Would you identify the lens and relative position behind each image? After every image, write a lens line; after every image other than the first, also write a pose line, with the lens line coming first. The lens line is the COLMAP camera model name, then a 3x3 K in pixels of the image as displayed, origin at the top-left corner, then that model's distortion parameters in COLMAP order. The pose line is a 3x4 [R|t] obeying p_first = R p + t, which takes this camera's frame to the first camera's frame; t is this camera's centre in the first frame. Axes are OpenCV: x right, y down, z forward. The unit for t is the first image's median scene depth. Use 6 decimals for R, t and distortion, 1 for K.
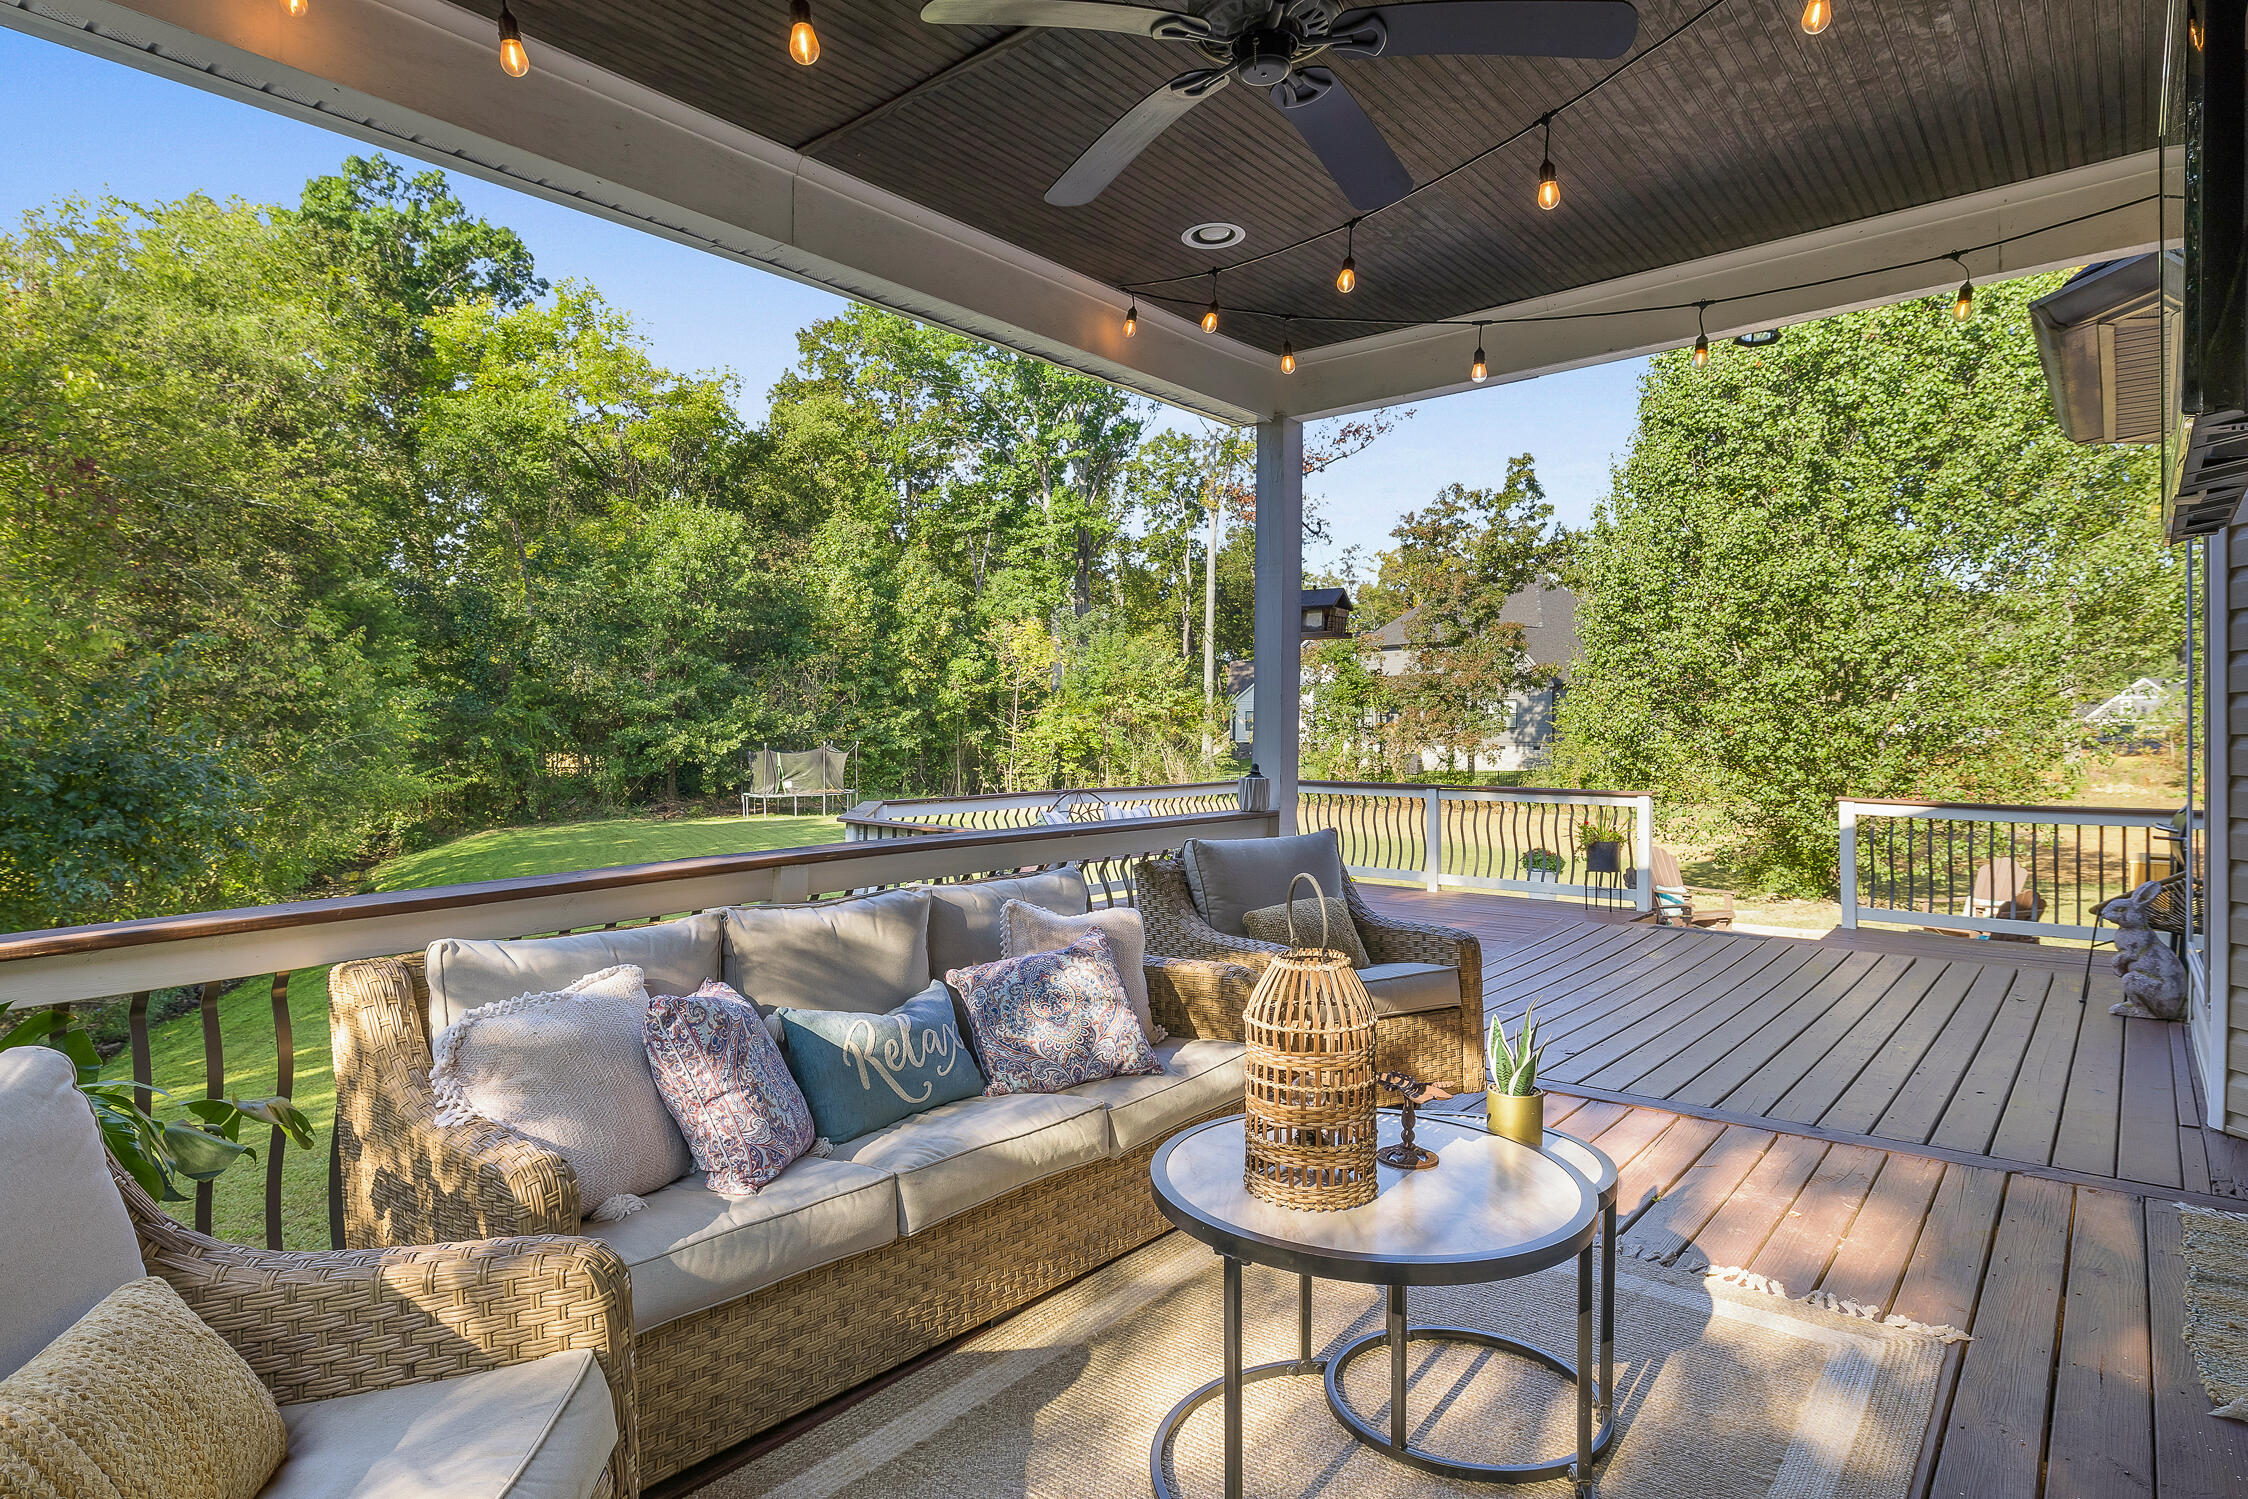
lens RADIAL K [[1204.7, 0, 1124.0], [0, 1204.7, 749.5], [0, 0, 1]] dist [-0.001360, -0.000251]
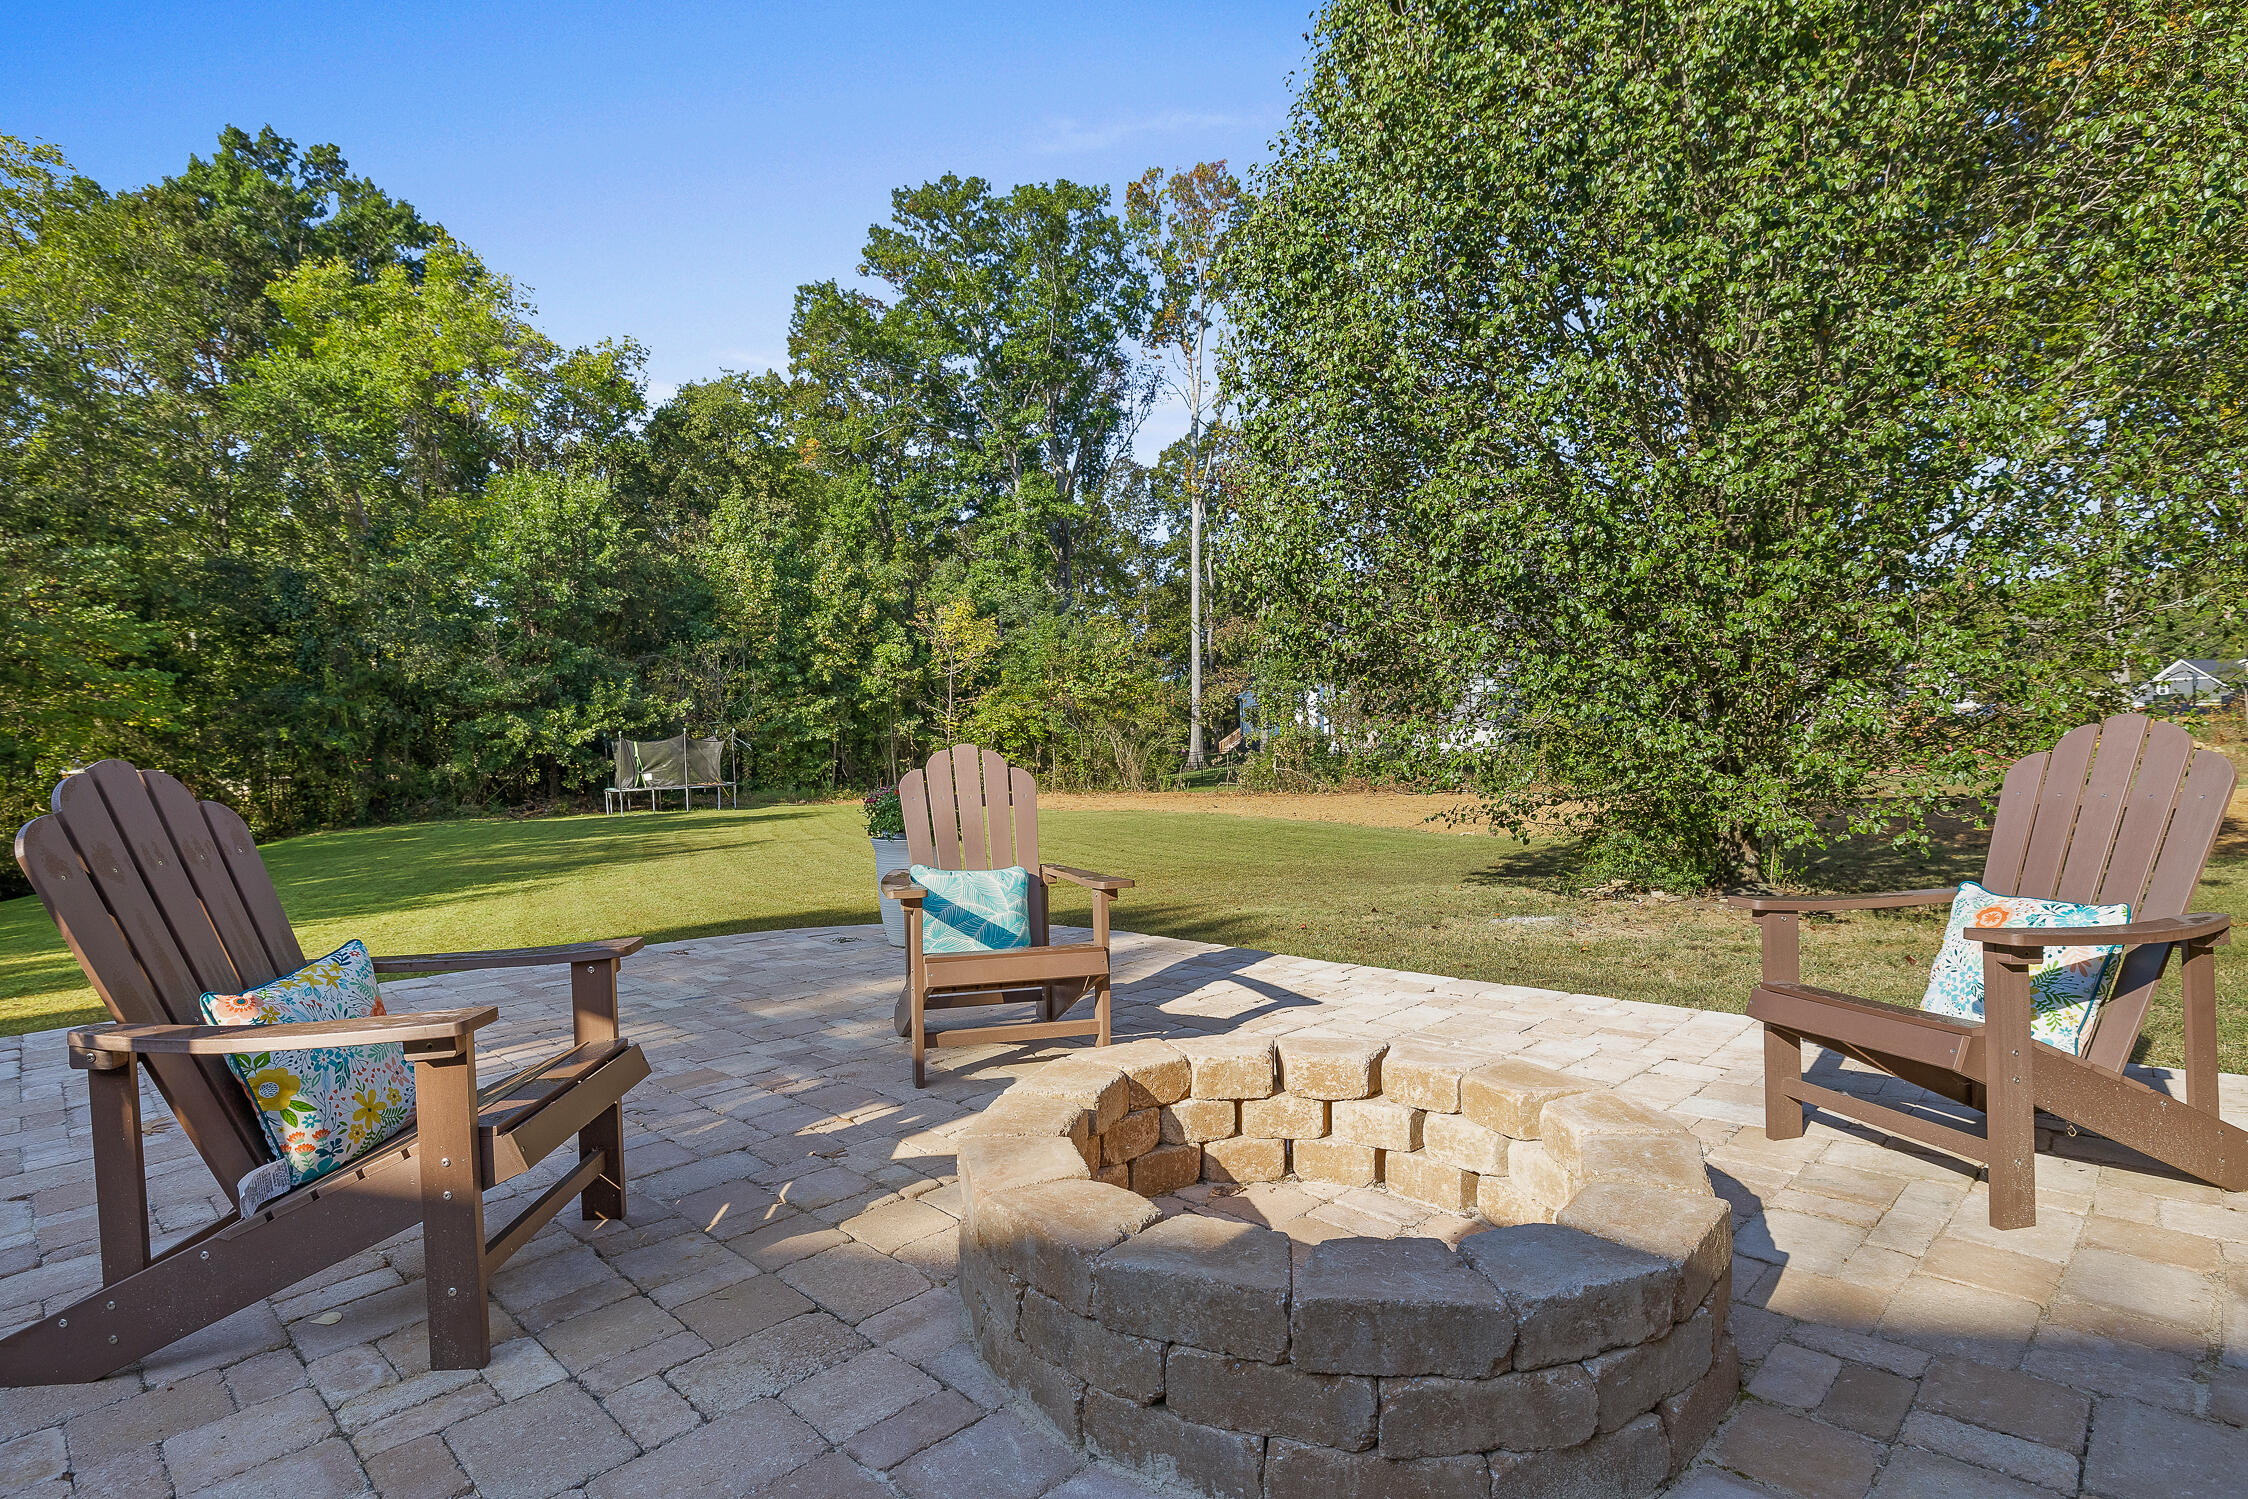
lens RADIAL K [[1140.1, 0, 1124.0], [0, 1140.1, 749.5], [0, 0, 1]] dist [0.000676, 0.000242]
pose [[0.998704, -0.021530, -0.046118, 0.092192], [0.021342, 0.999762, -0.004580, 0.015711], [0.046206, 0.003590, 0.998925, 0.130178]]
